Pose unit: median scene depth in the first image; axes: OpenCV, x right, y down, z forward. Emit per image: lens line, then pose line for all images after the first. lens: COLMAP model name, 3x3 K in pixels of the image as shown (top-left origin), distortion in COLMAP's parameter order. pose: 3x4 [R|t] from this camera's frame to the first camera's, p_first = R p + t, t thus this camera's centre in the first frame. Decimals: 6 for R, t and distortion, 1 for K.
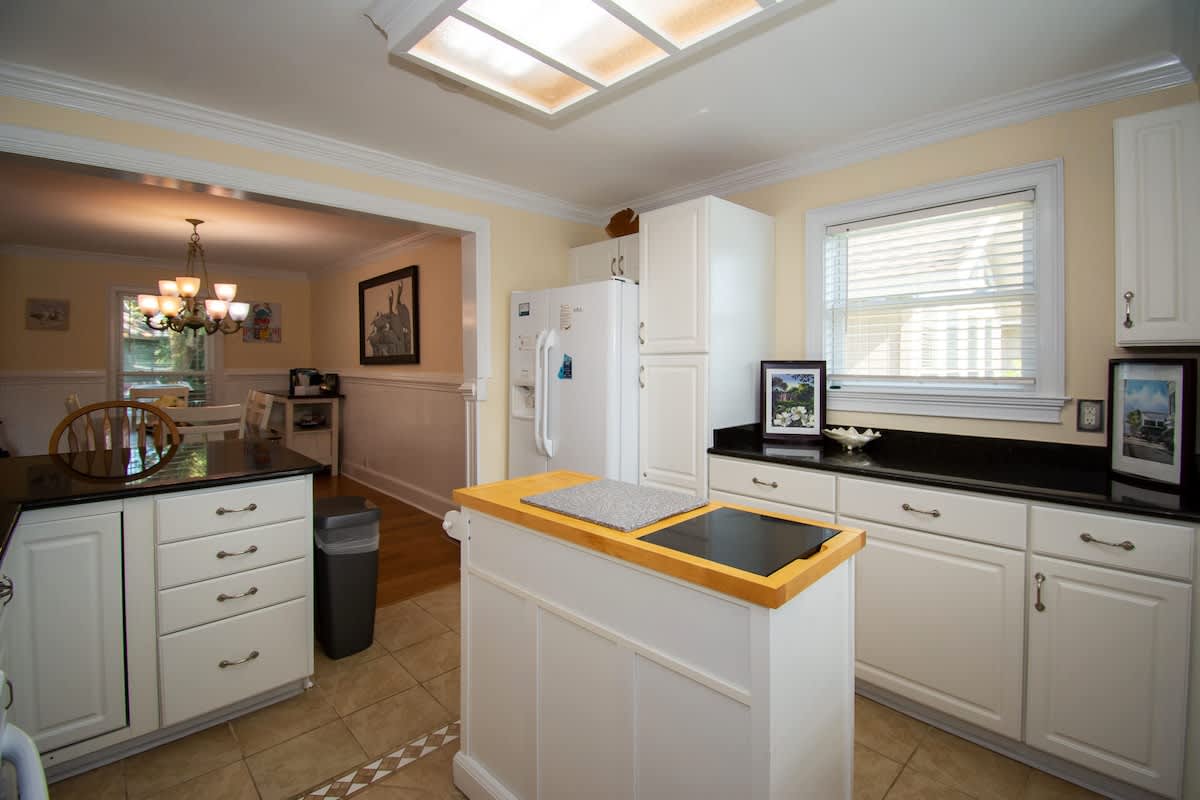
lens RADIAL K [[528.7, 0, 629.0], [0, 528.7, 370.7], [0, 0, 1]] dist [-0.001400, -0.002683]
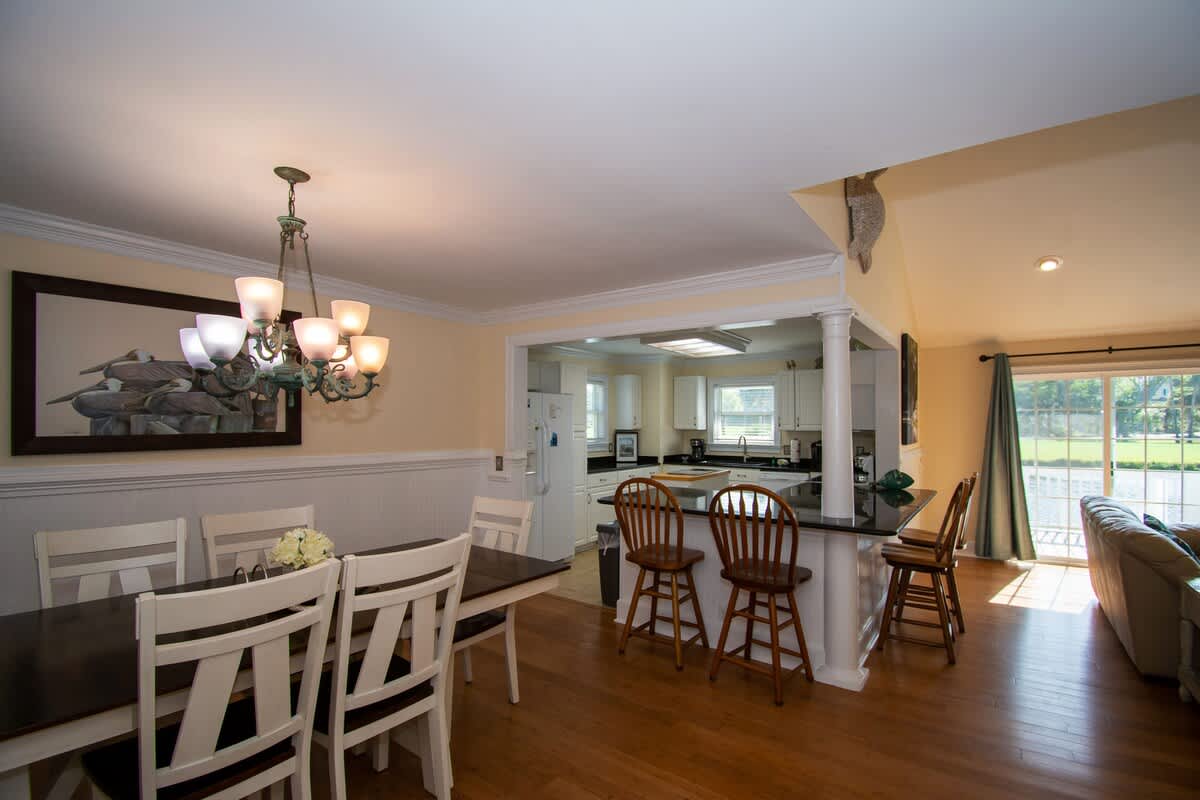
lens RADIAL K [[551.8, 0, 615.1], [0, 551.8, 430.7], [0, 0, 1]] dist [-0.000011, -0.004830]
pose [[-0.149795, -0.015687, 0.988593, -2.376411], [0.012885, 0.999758, 0.017817, -0.080602], [-0.988633, 0.015407, -0.149557, 1.282698]]
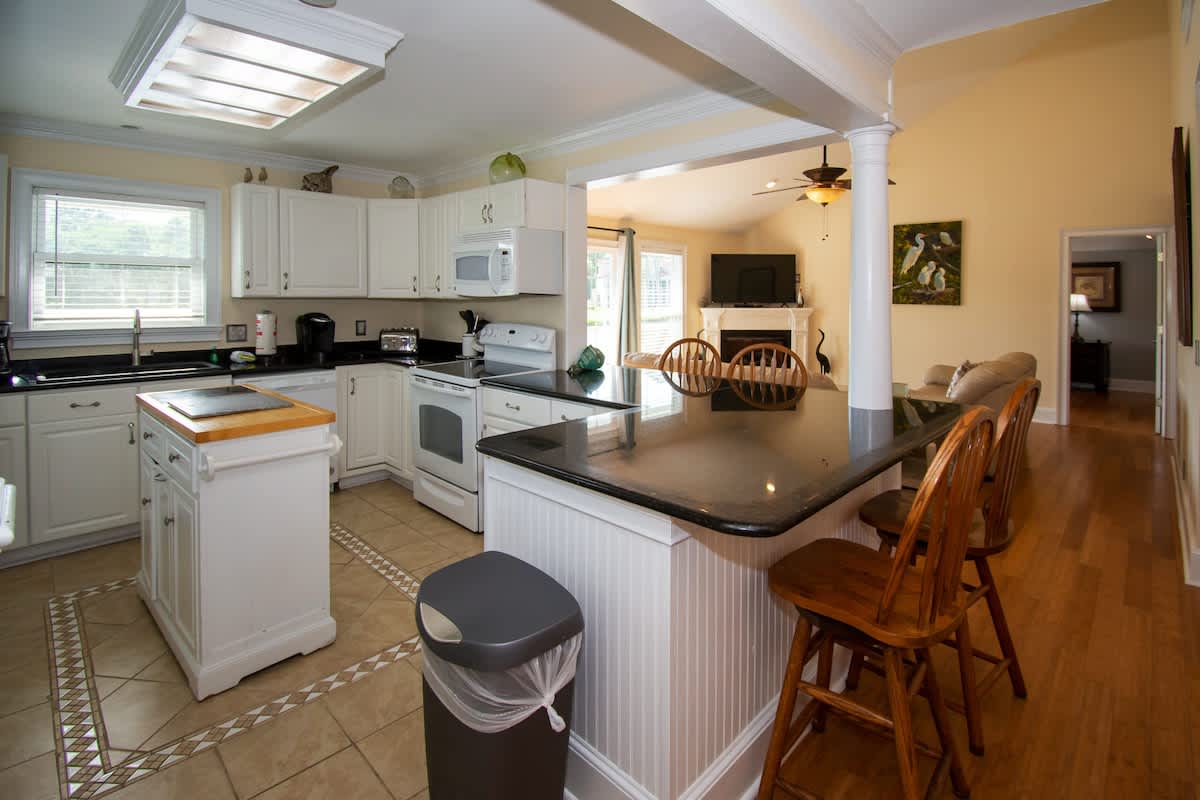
lens RADIAL K [[562.3, 0, 608.3], [0, 562.3, 301.9], [0, 0, 1]] dist [0.002479, -0.012311]
pose [[-0.999939, -0.007445, 0.008205, -0.722916], [-0.007259, 0.999721, 0.022482, -0.047951], [-0.008370, 0.022421, -0.999714, 1.520796]]
